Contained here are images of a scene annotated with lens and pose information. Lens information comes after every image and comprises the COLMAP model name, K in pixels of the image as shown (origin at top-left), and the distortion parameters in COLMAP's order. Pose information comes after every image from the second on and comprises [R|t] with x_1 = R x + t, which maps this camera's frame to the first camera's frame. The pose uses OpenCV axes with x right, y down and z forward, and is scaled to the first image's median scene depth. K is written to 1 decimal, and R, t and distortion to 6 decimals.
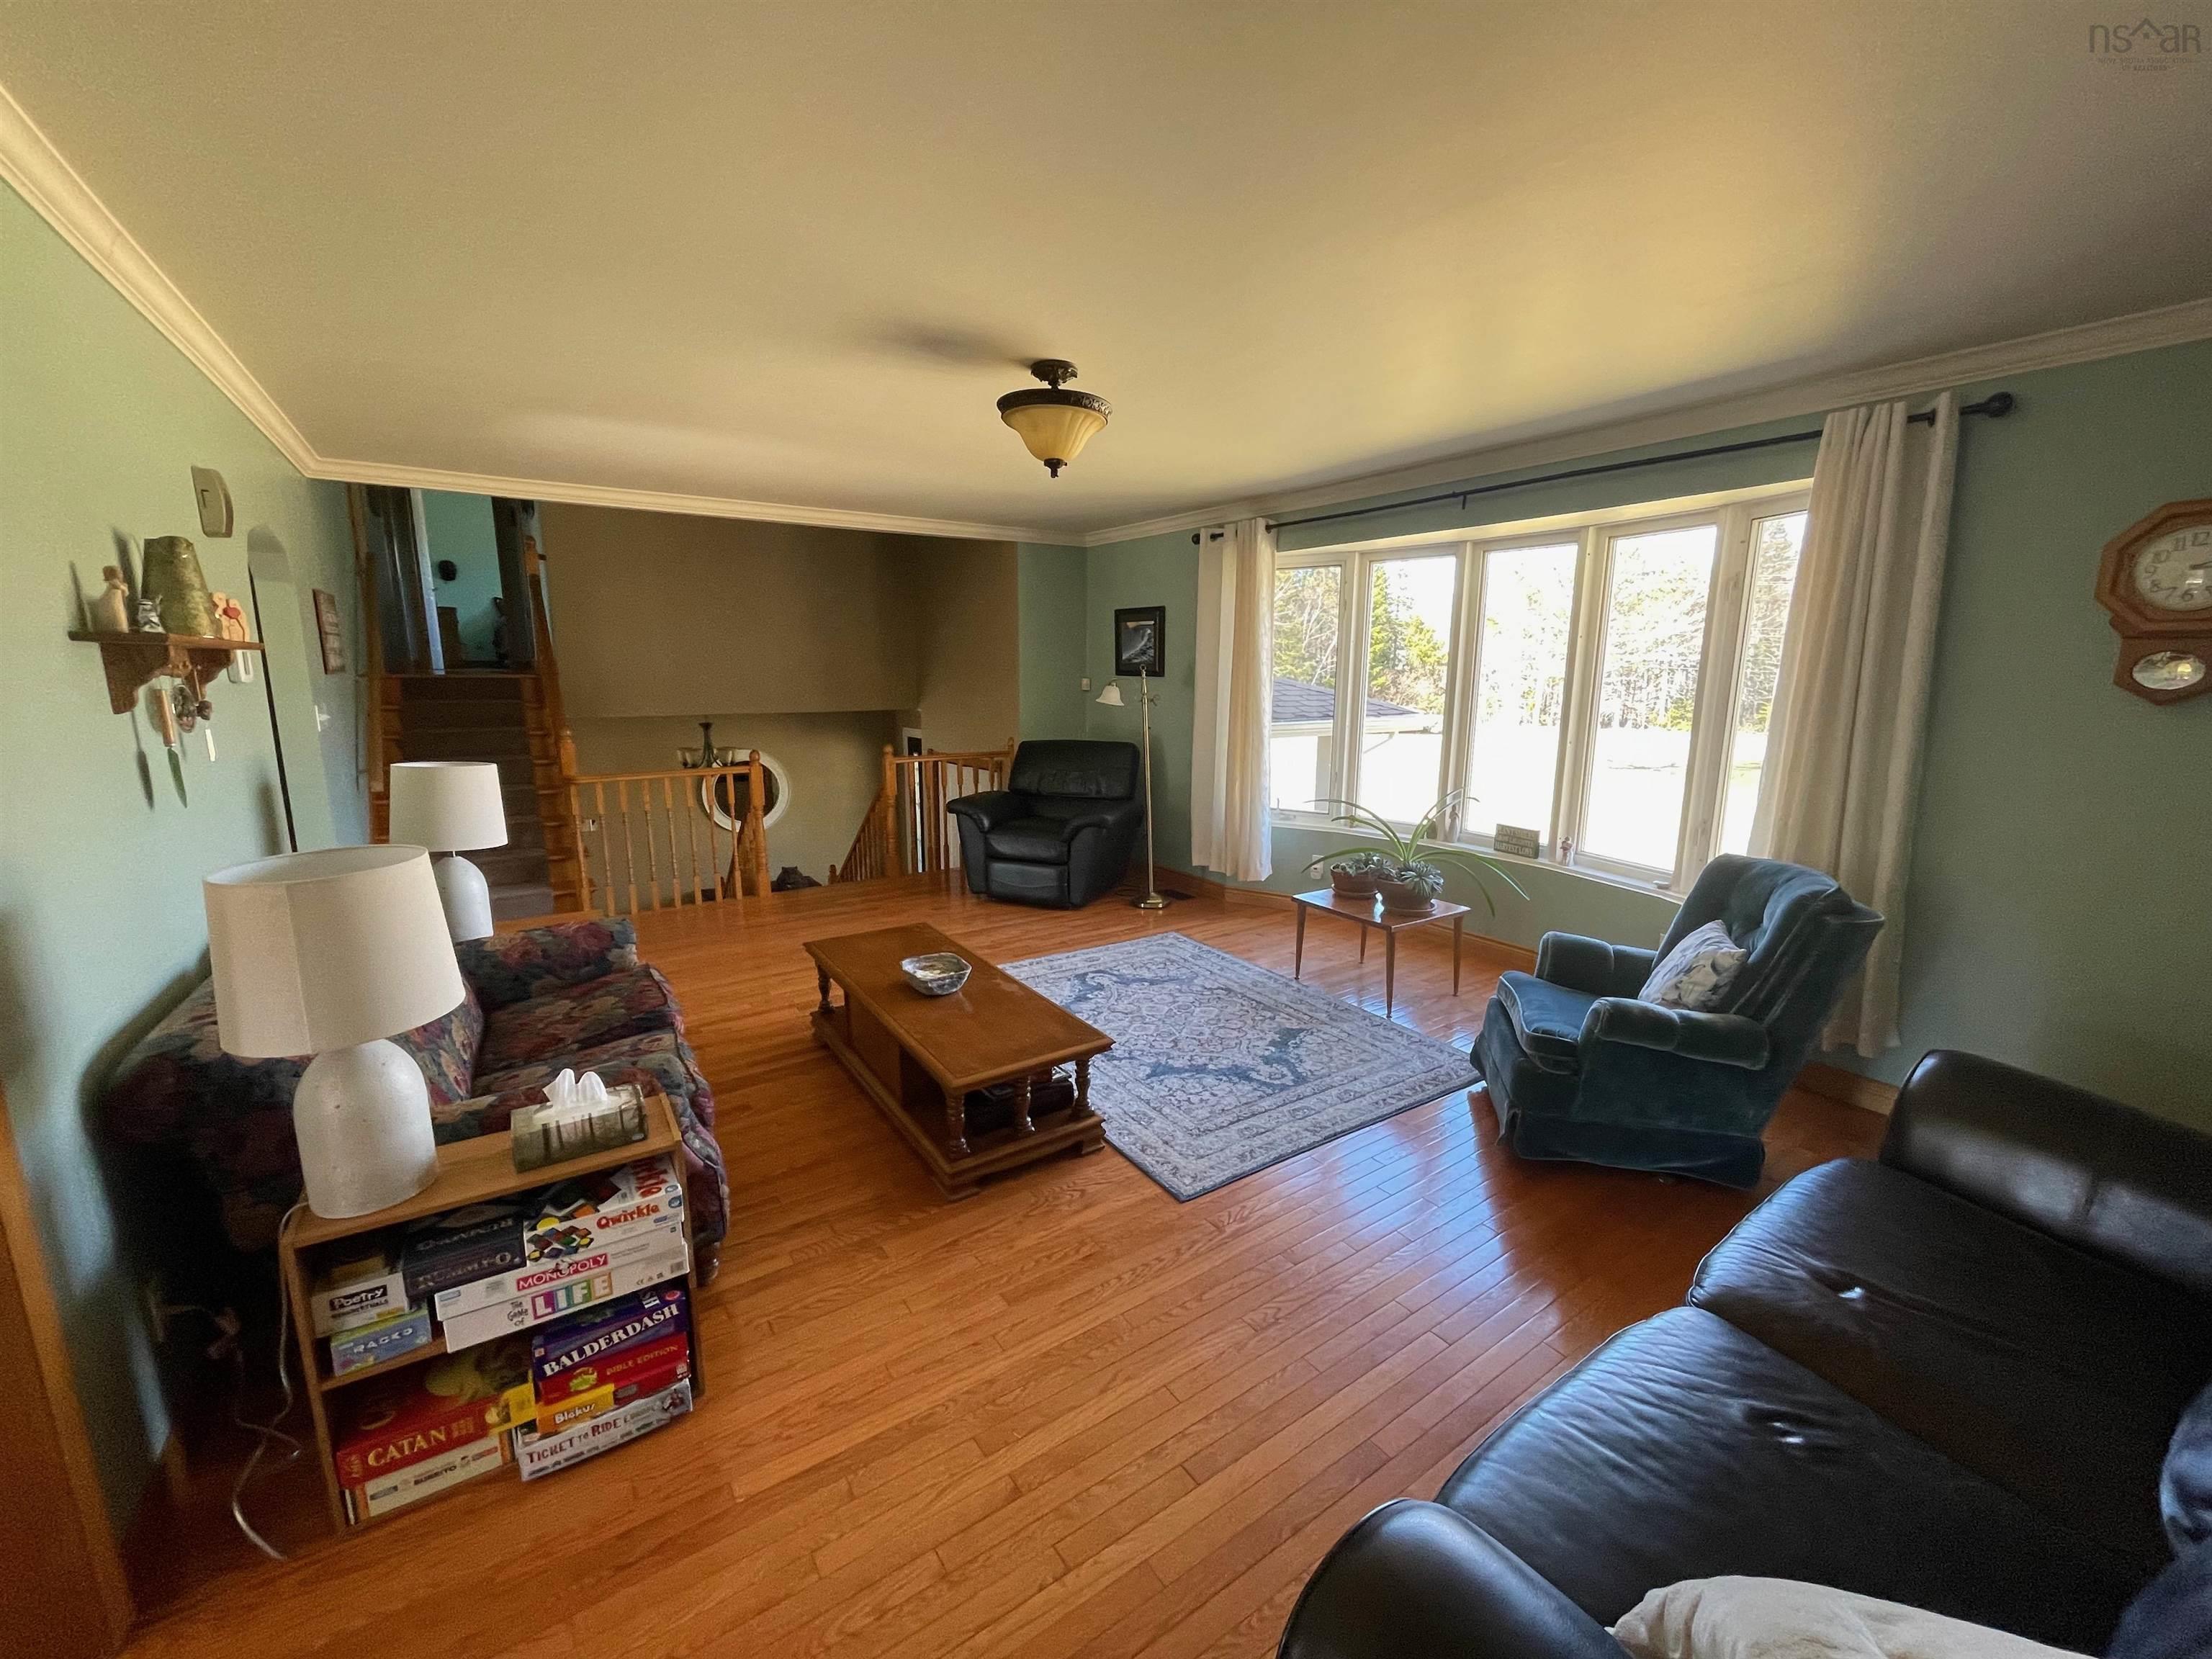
lens RADIAL K [[893.6, 0, 1106.0], [0, 893.6, 829.5], [0, 0, 1]] dist [-0.002549, -0.000167]
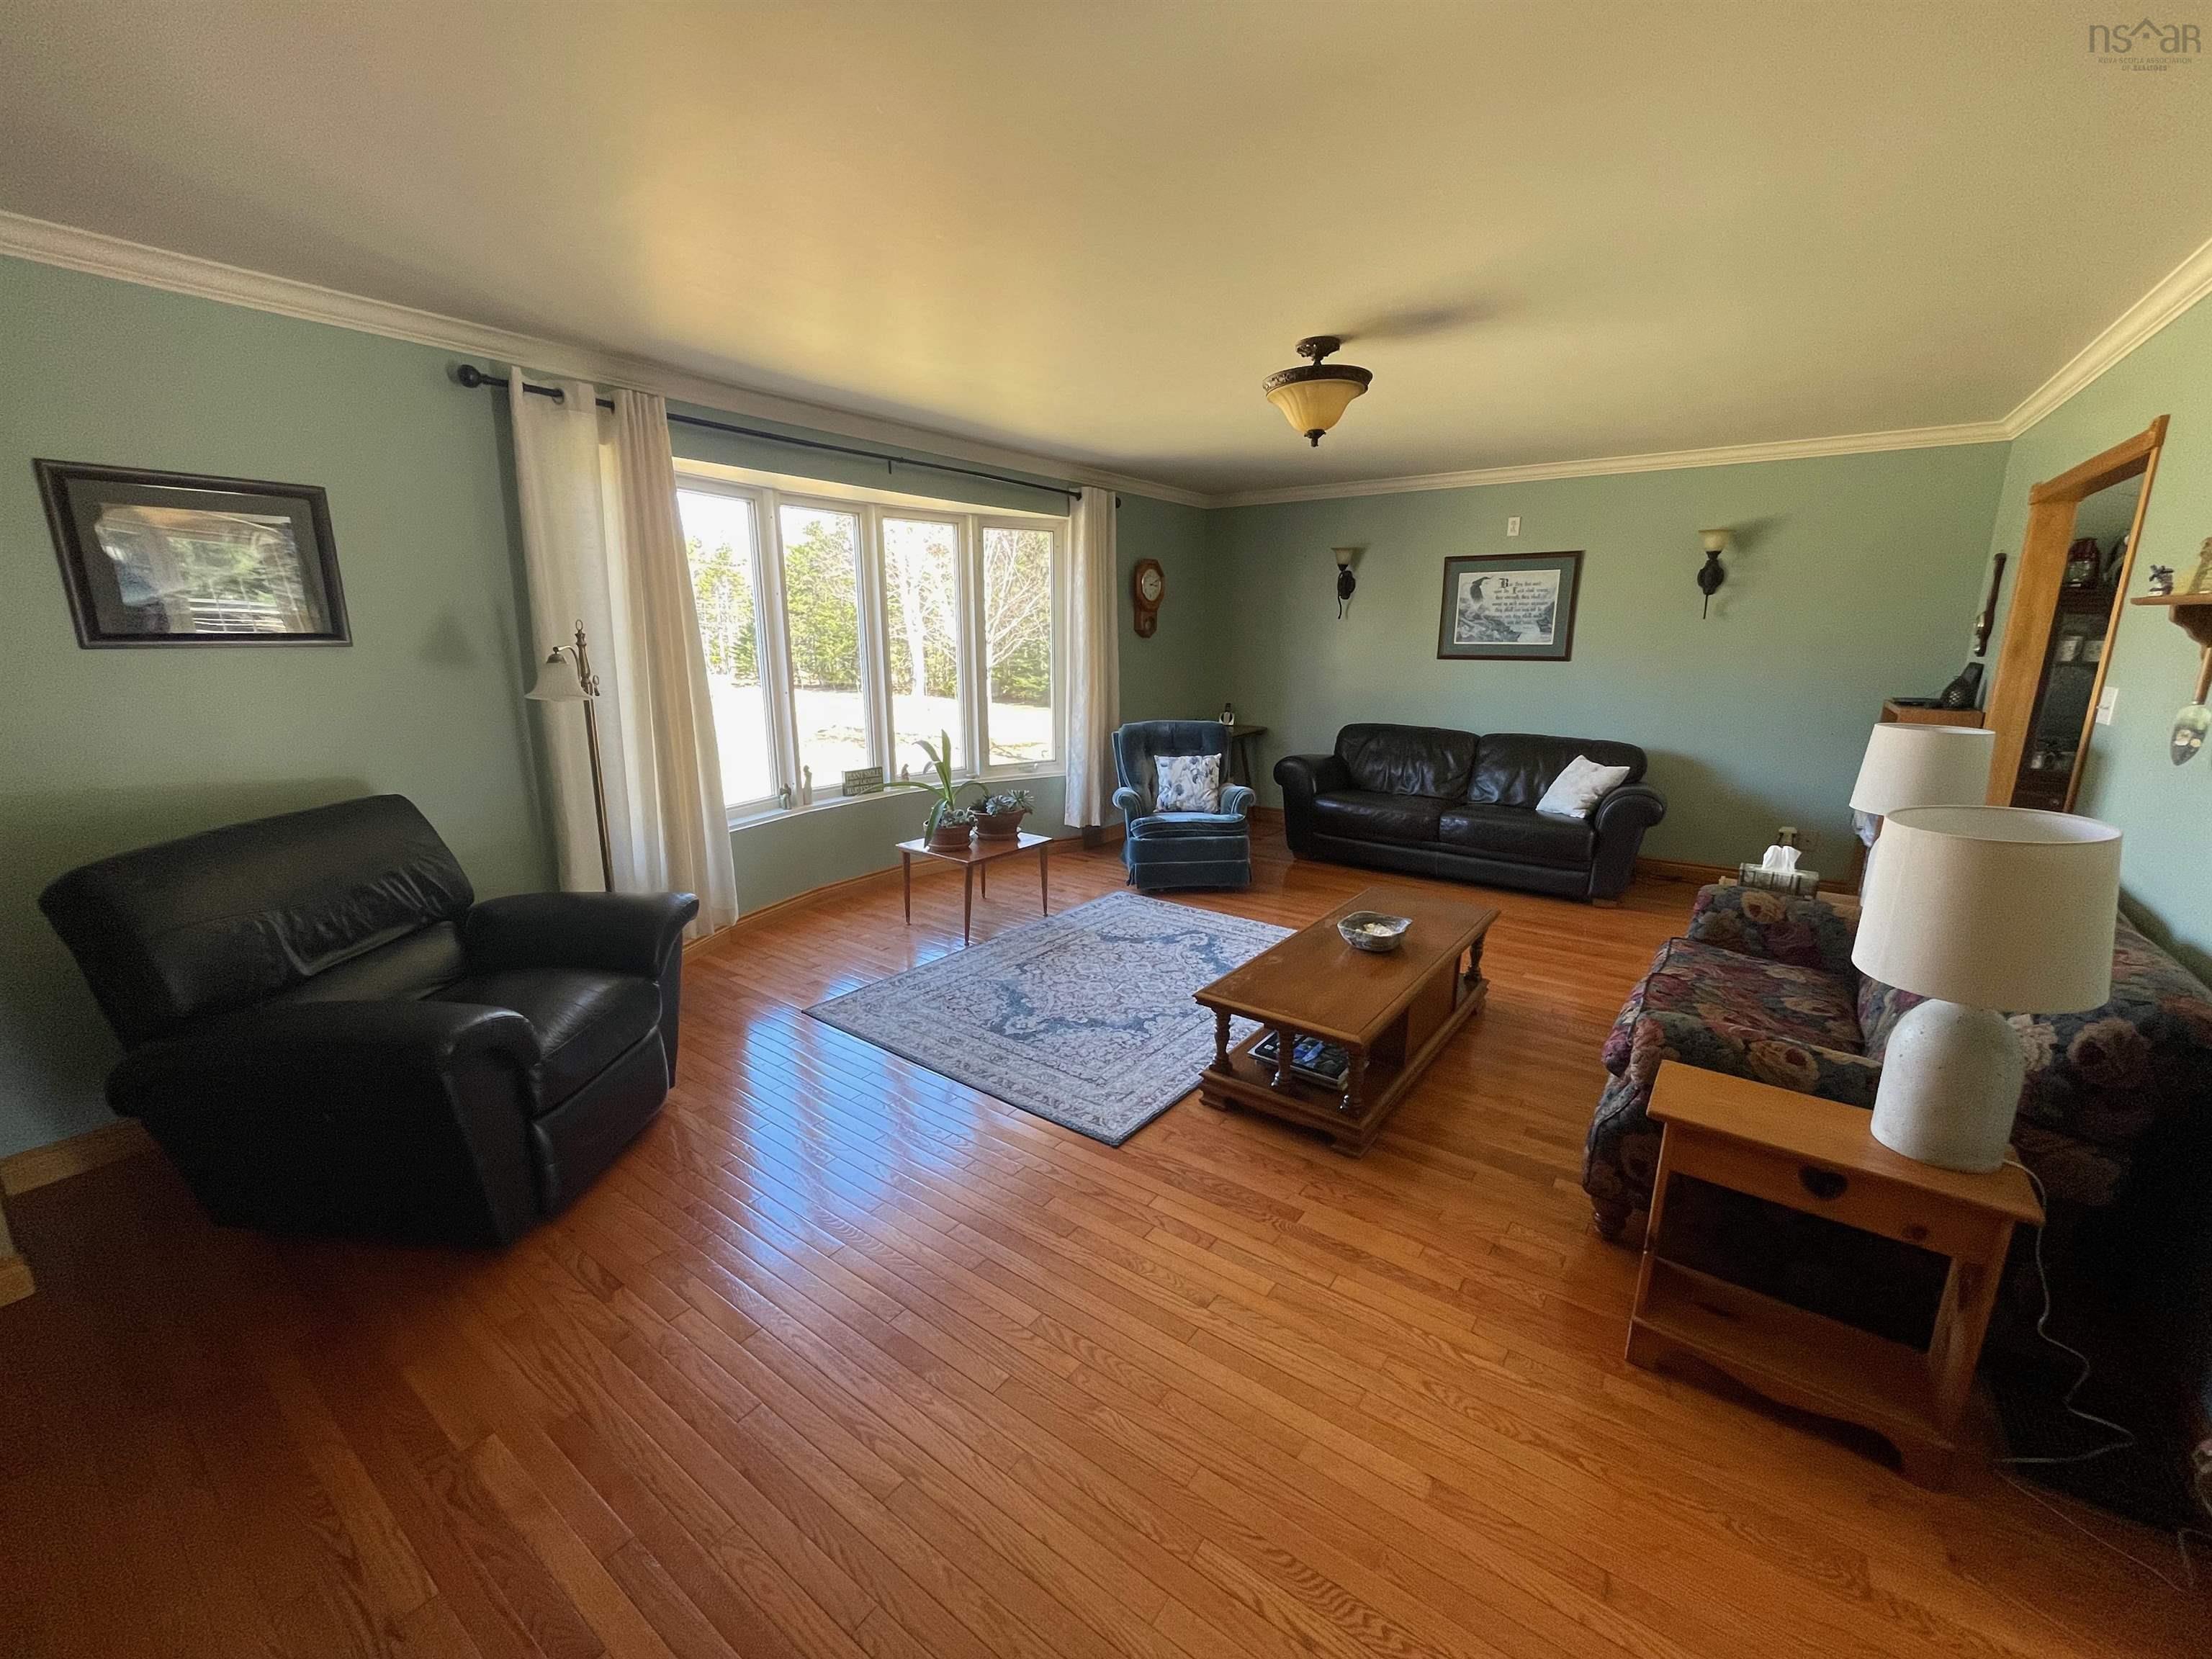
lens RADIAL K [[888.4, 0, 1106.0], [0, 888.4, 829.5], [0, 0, 1]] dist [-0.000688, -0.000371]
pose [[-0.338181, -0.213496, 0.916544, -0.752307], [0.168115, 0.944555, 0.282051, -0.215509], [-0.925943, 0.249469, -0.283539, 1.176824]]
